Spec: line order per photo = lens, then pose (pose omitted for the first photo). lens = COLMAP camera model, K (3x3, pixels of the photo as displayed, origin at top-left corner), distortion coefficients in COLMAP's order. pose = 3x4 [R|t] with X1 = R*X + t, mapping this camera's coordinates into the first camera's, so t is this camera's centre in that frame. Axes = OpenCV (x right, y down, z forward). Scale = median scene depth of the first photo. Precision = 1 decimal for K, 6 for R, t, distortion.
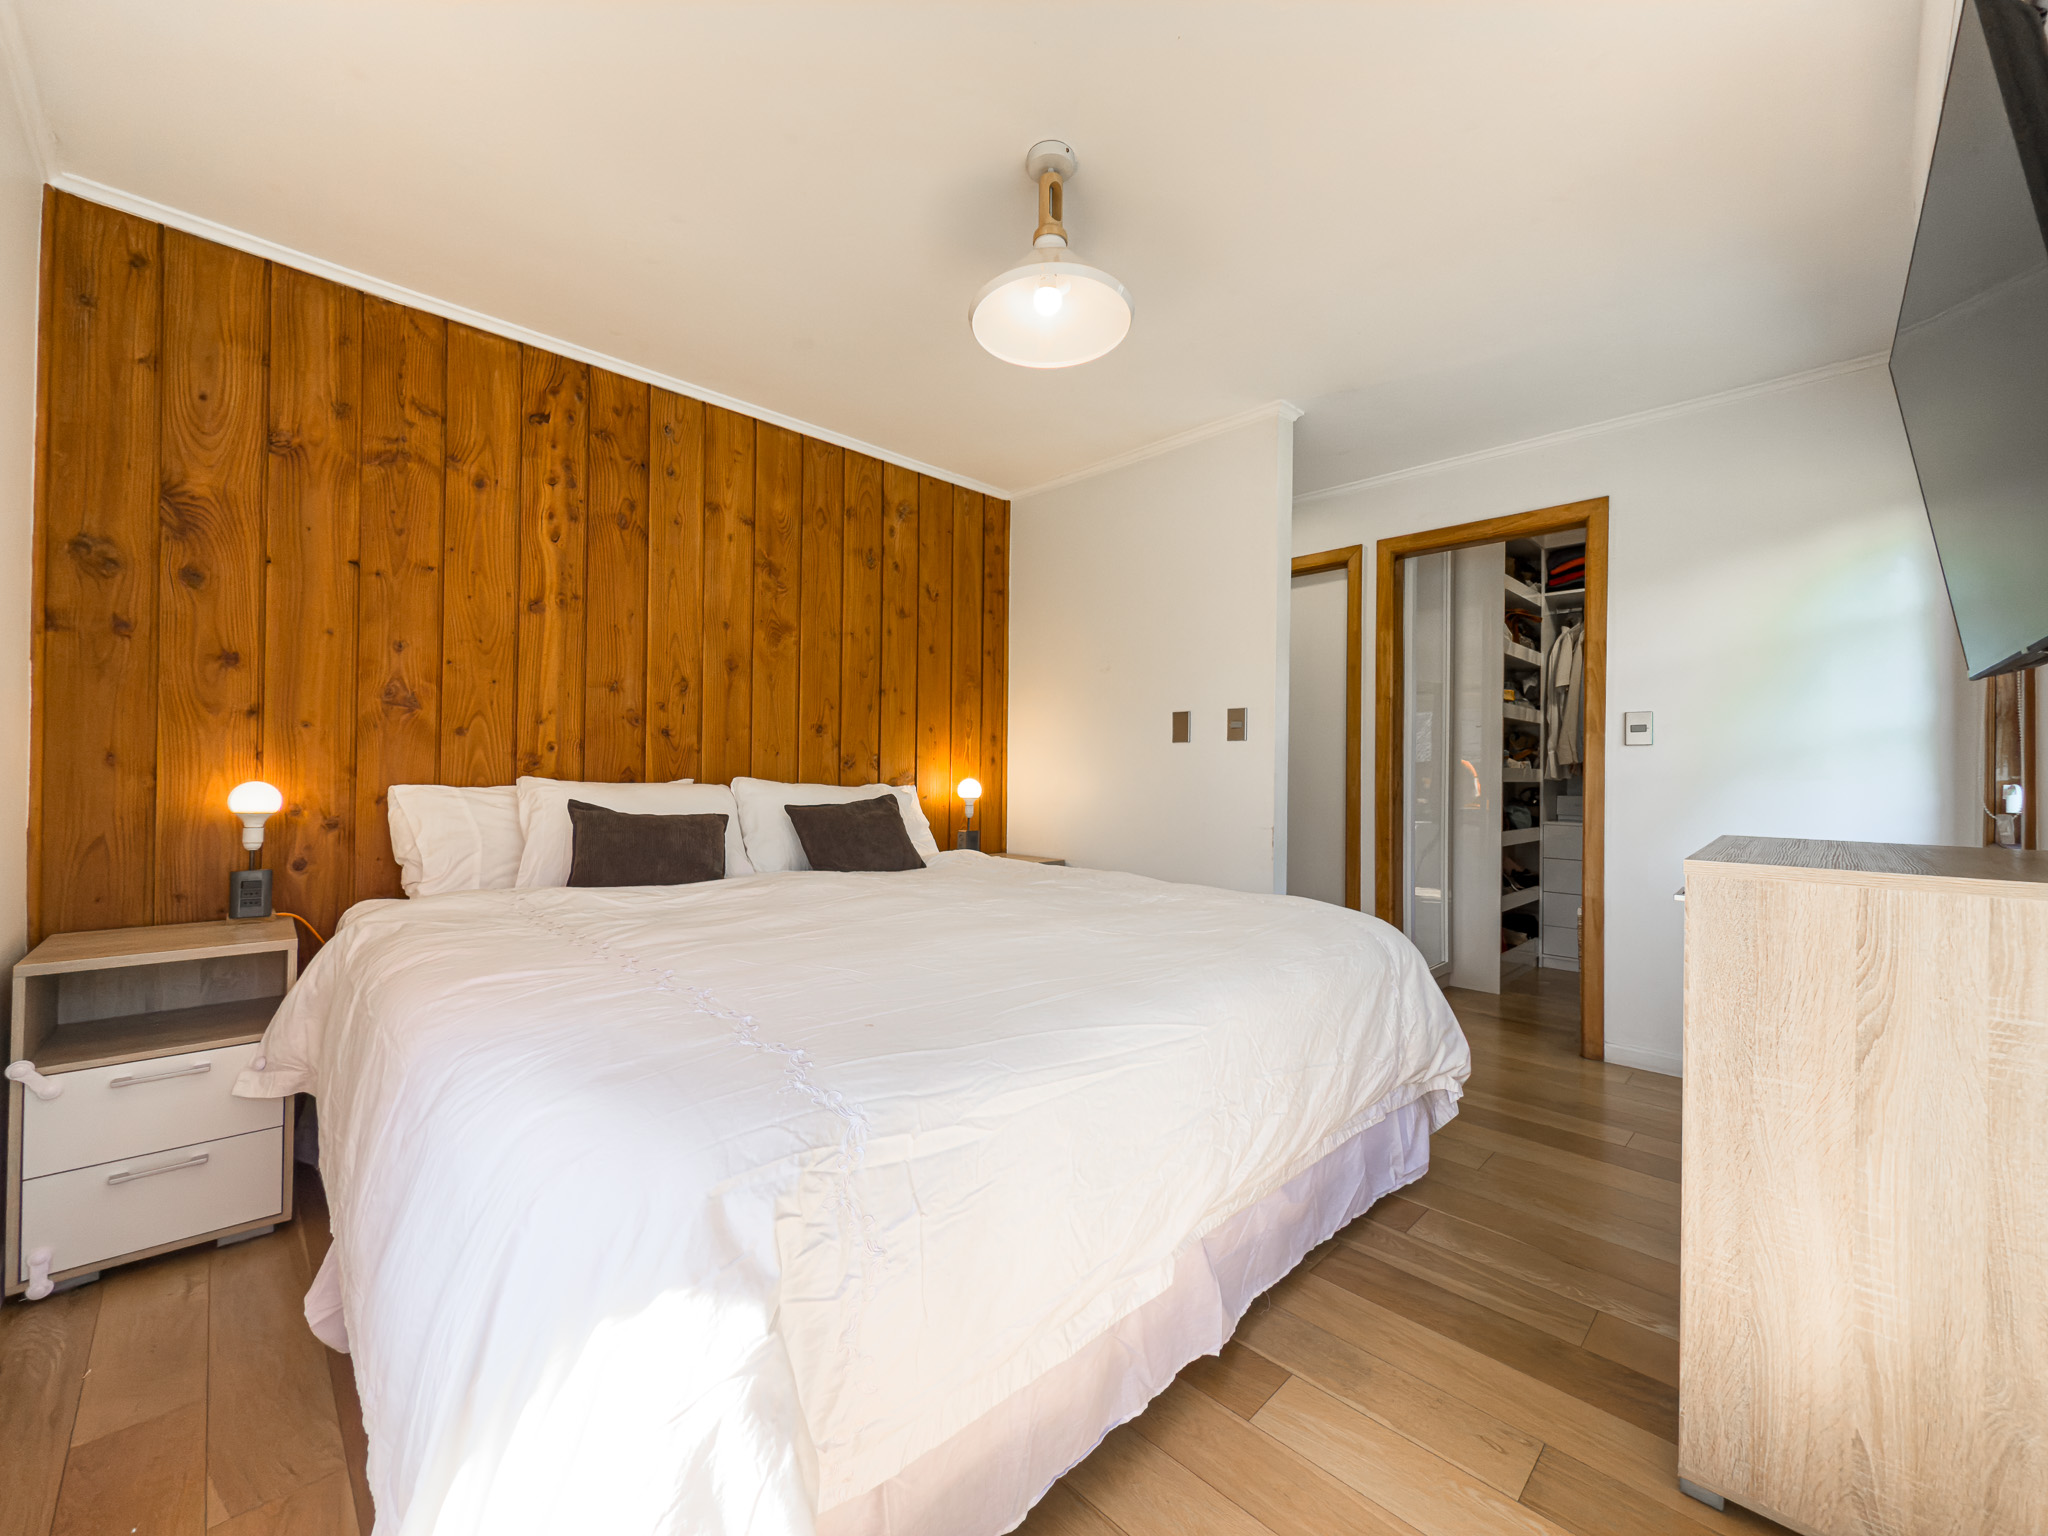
lens RADIAL K [[820.9, 0, 1020.2], [0, 820.9, 767.2], [0, 0, 1]] dist [-0.000737, -0.000384]
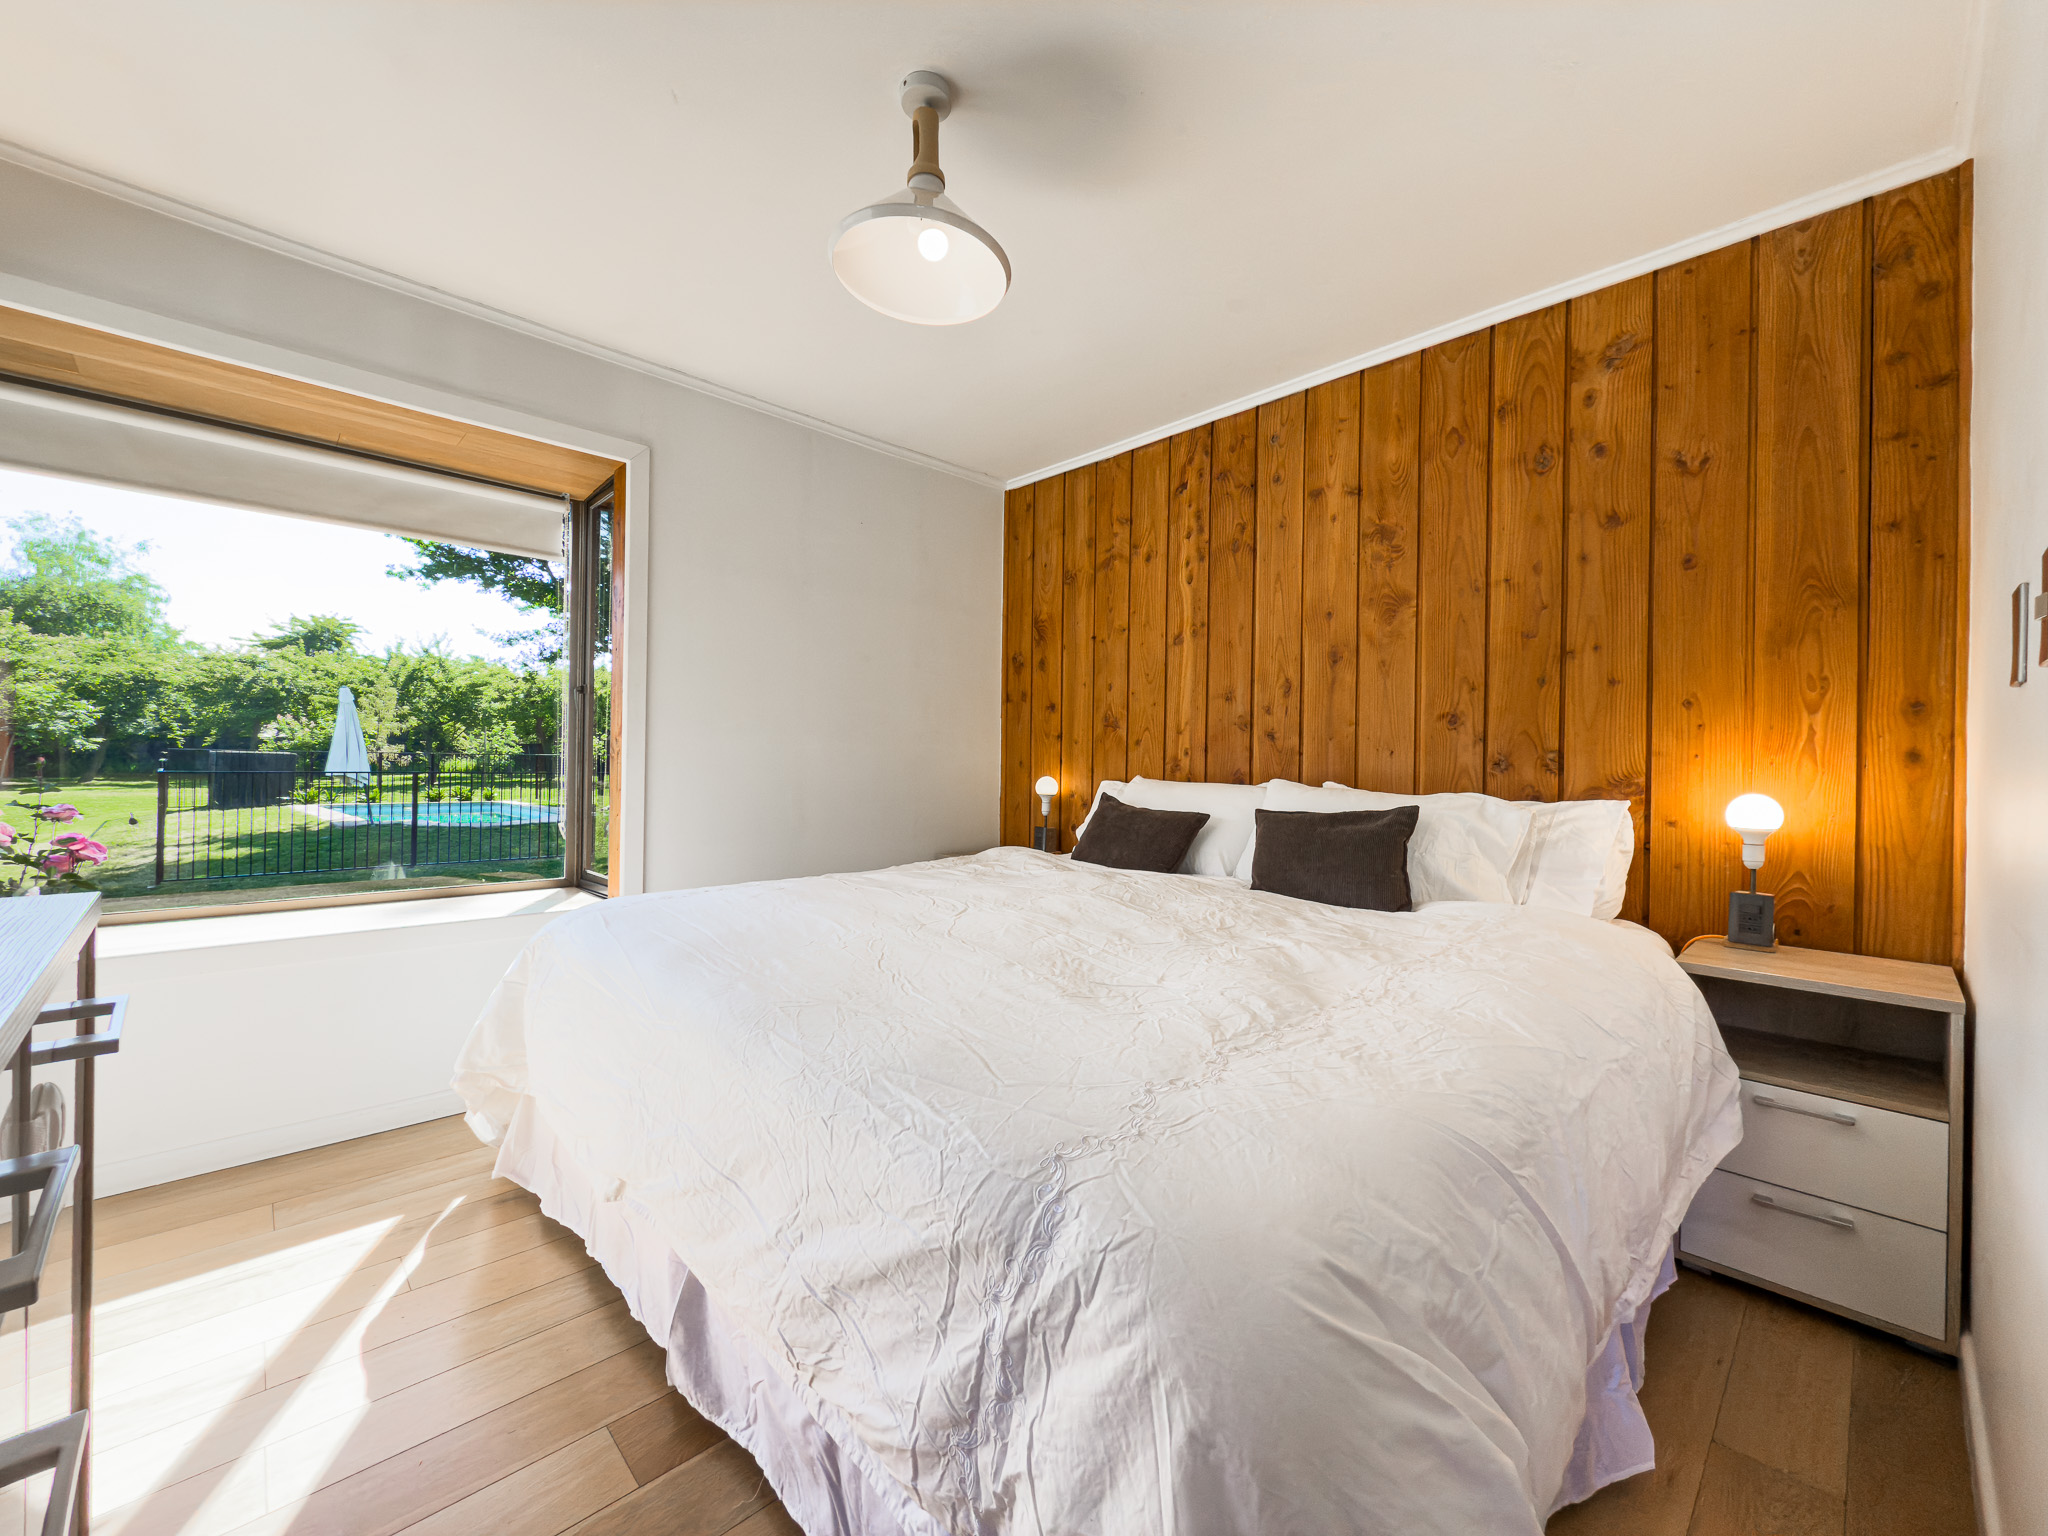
lens RADIAL K [[820.9, 0, 1023.5], [0, 820.9, 765.1], [0, 0, 1]] dist [-0.000737, -0.000384]
pose [[-0.014847, -0.013643, -0.999797, 0.608156], [-0.013044, 0.999824, -0.013450, 0.012386], [0.999805, 0.012842, -0.015022, 0.730280]]
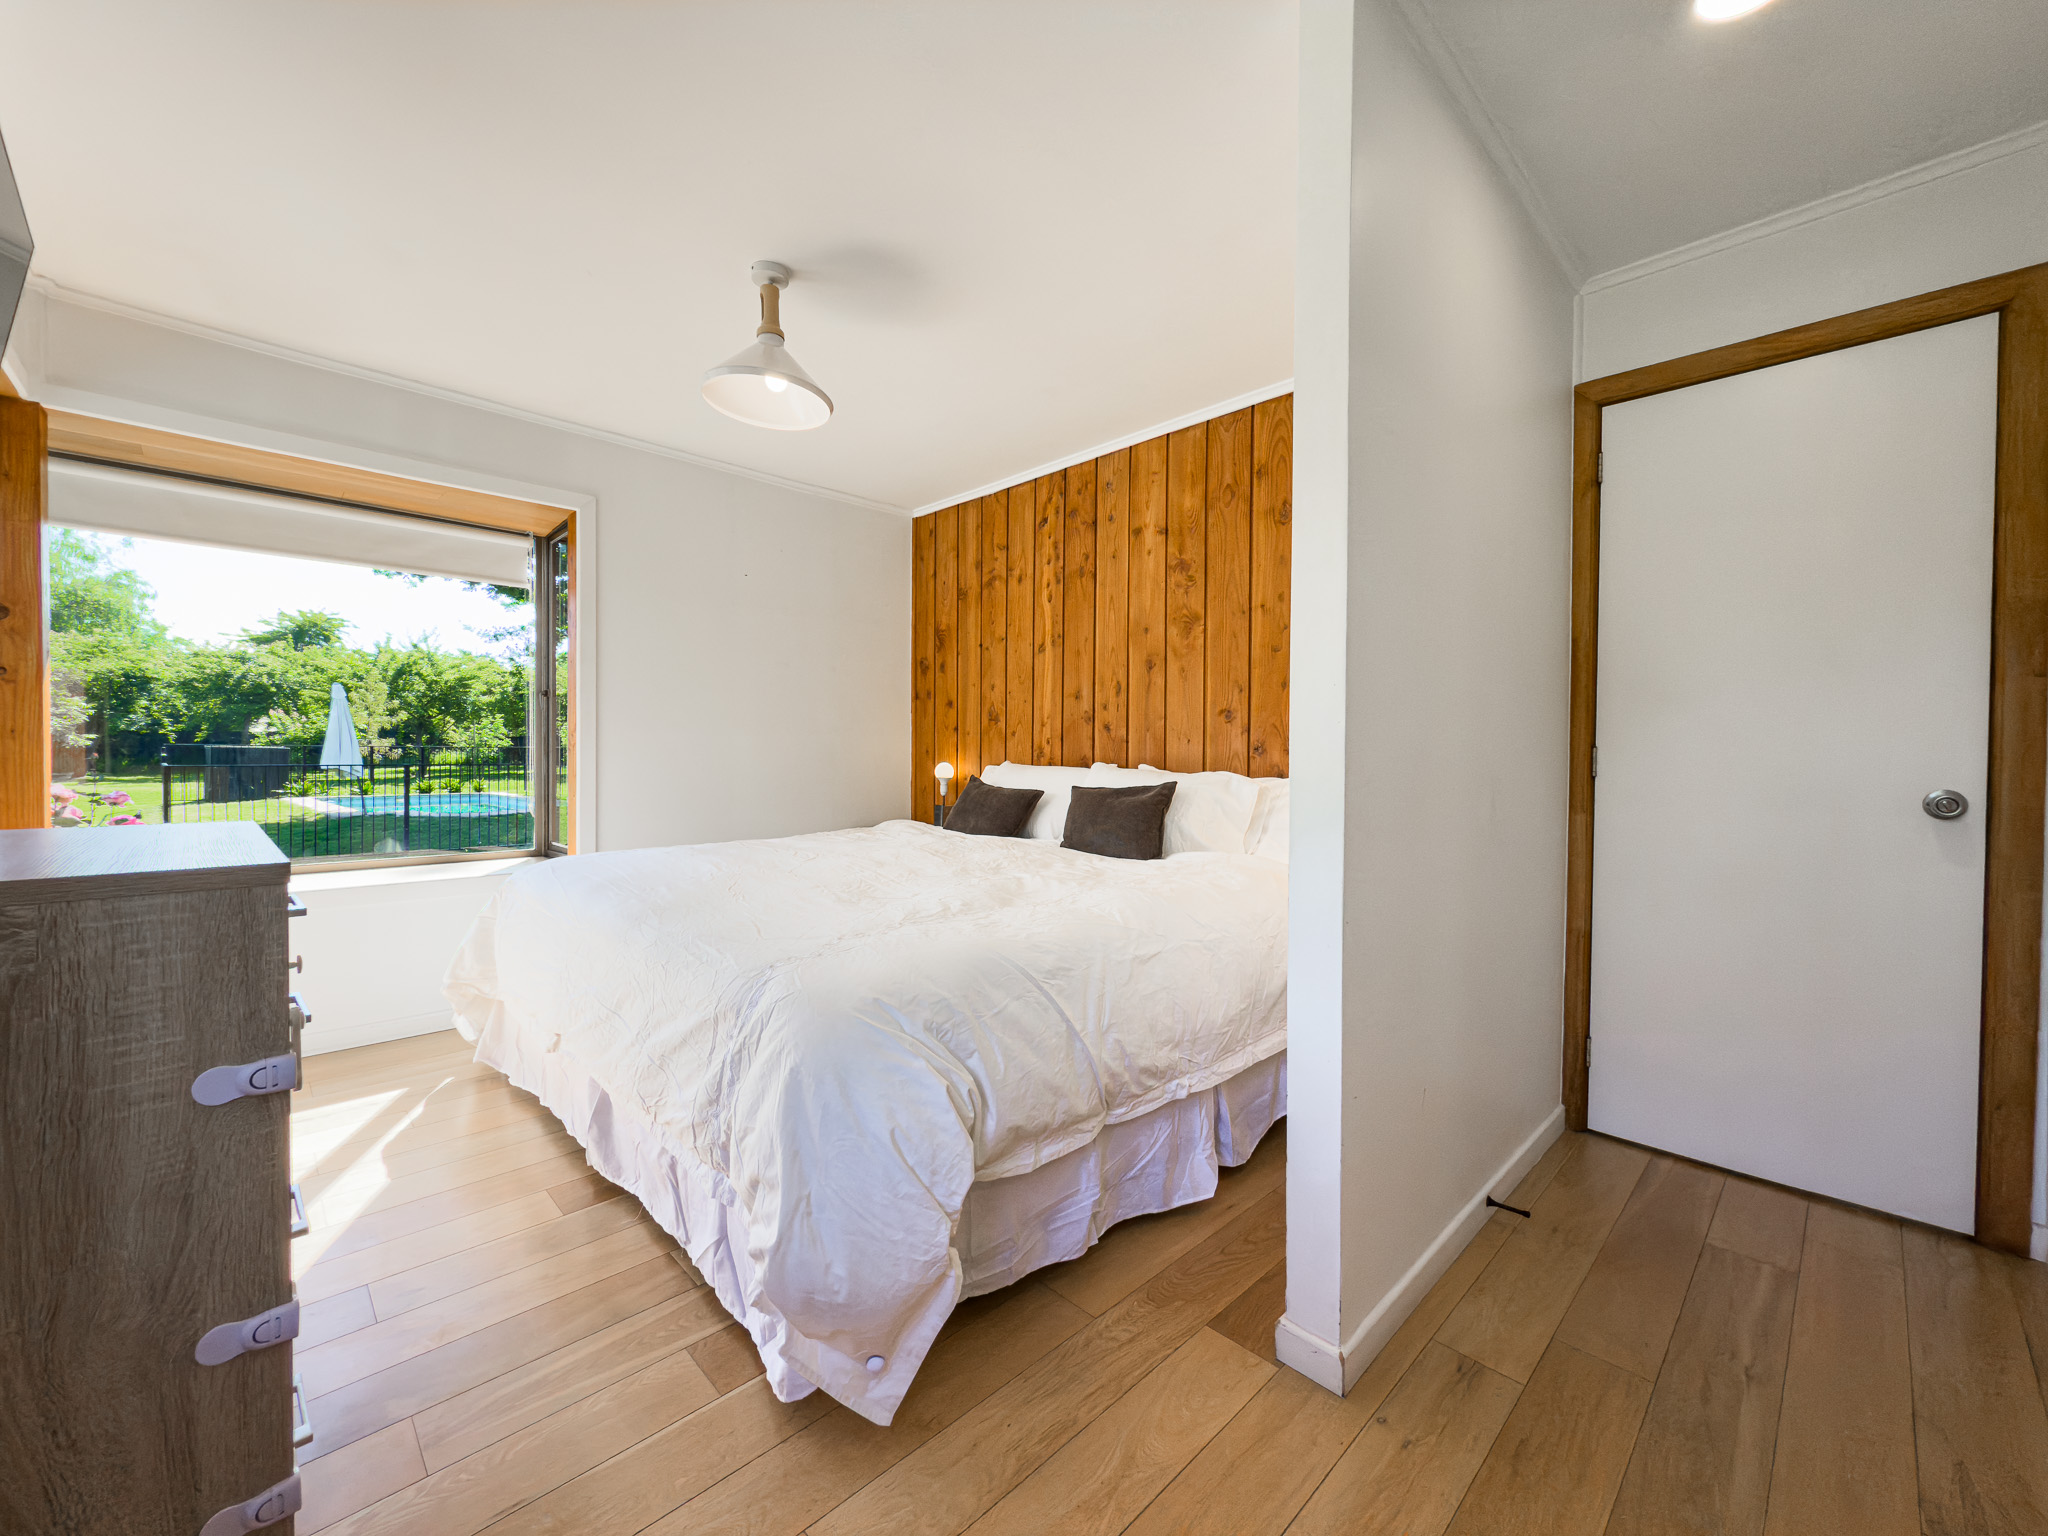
lens RADIAL K [[820.9, 0, 1021.6], [0, 820.9, 765.4], [0, 0, 1]] dist [-0.000737, -0.000384]
pose [[-0.008721, 0.000818, -0.999962, 0.847376], [-0.004832, 0.999988, 0.000860, 0.015658], [0.999950, 0.004839, -0.008717, 0.907216]]
